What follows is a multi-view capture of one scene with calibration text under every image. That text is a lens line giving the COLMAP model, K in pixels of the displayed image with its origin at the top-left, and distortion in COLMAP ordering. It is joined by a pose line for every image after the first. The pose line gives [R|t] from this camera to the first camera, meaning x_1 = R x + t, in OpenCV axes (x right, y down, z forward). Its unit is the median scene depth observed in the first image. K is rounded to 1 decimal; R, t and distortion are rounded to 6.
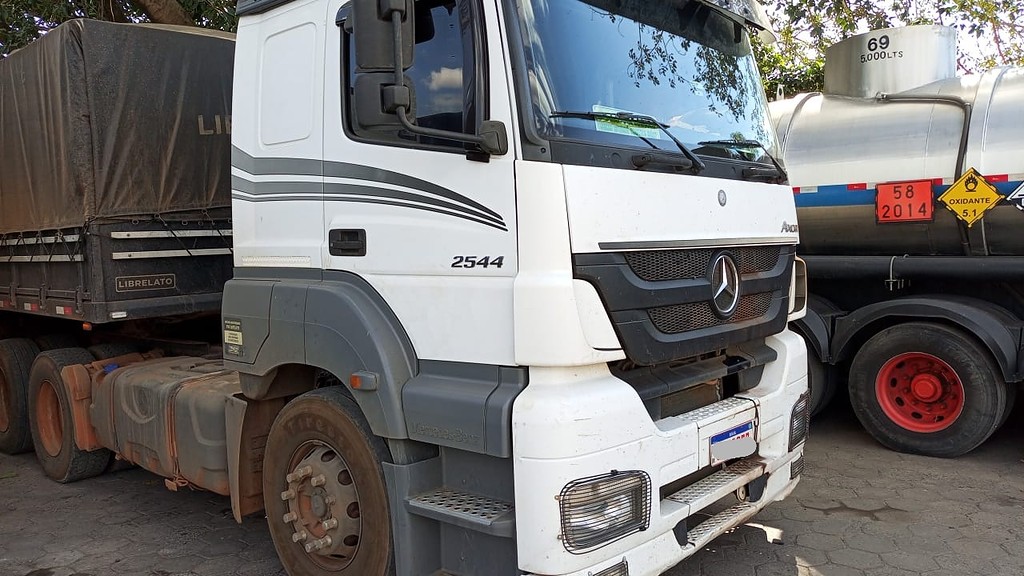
lens RADIAL K [[773.7, 0, 511.4], [0, 773.7, 305.9], [0, 0, 1]] dist [0.013567, 0.007180]
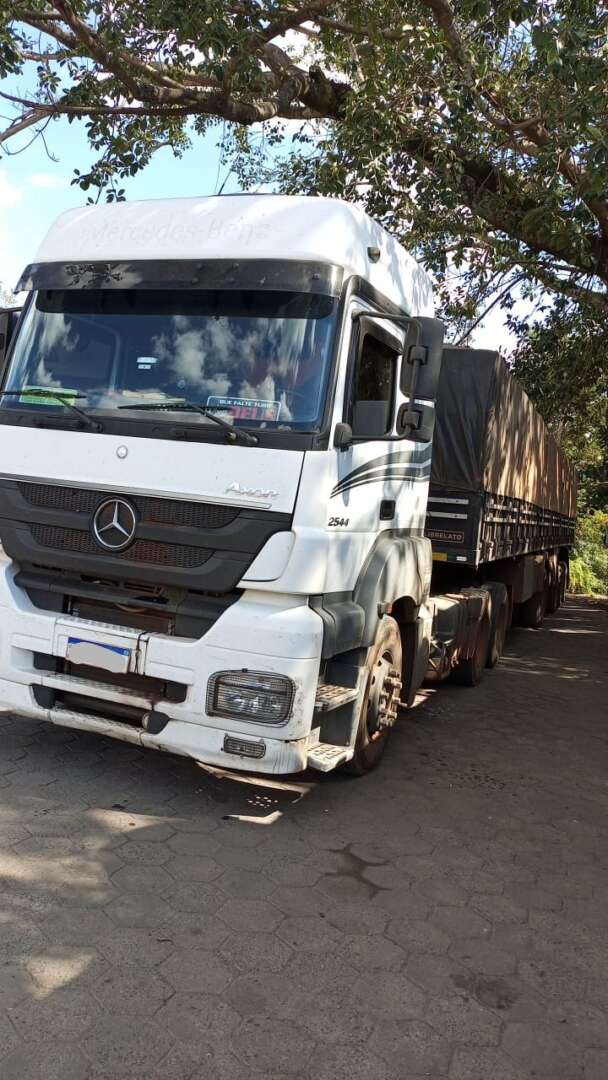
lens RADIAL K [[816.0, 0, 305.7], [0, 816.0, 541.8], [0, 0, 1]] dist [0.013567, 0.007180]
pose [[0.336497, 0.118952, -0.934141, 1.267535], [-0.189050, 0.980327, 0.056734, -0.104152], [0.922513, 0.157509, 0.352365, 0.672431]]
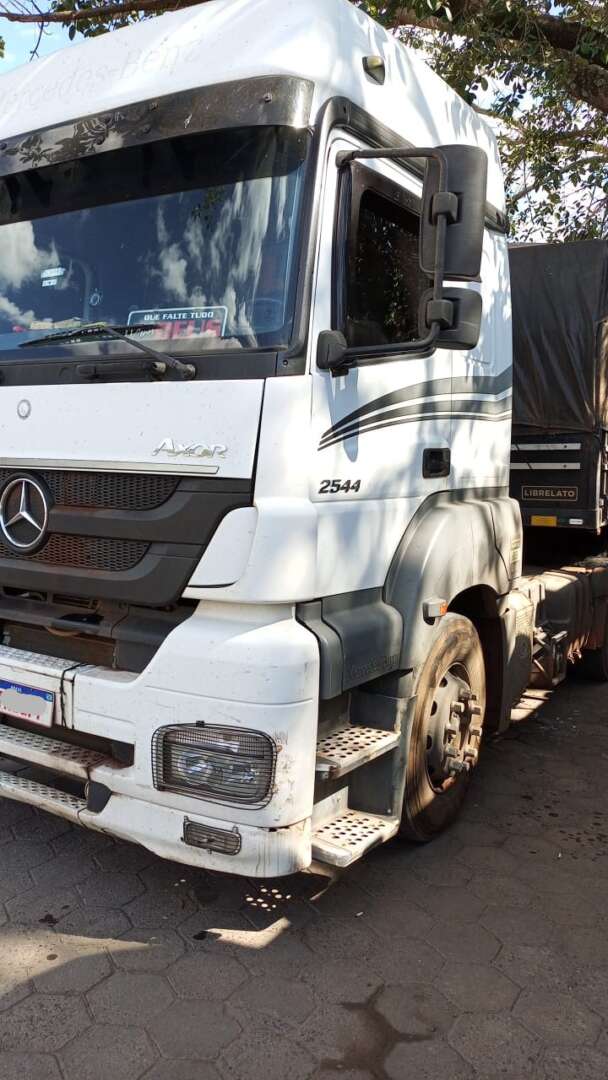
lens RADIAL K [[816.0, 0, 305.7], [0, 816.0, 541.8], [0, 0, 1]] dist [0.013567, 0.007180]
pose [[0.183157, 0.134352, -0.973860, 0.972399], [-0.106810, 0.987473, 0.116142, -0.107853], [0.977264, 0.082746, 0.195212, 0.913616]]
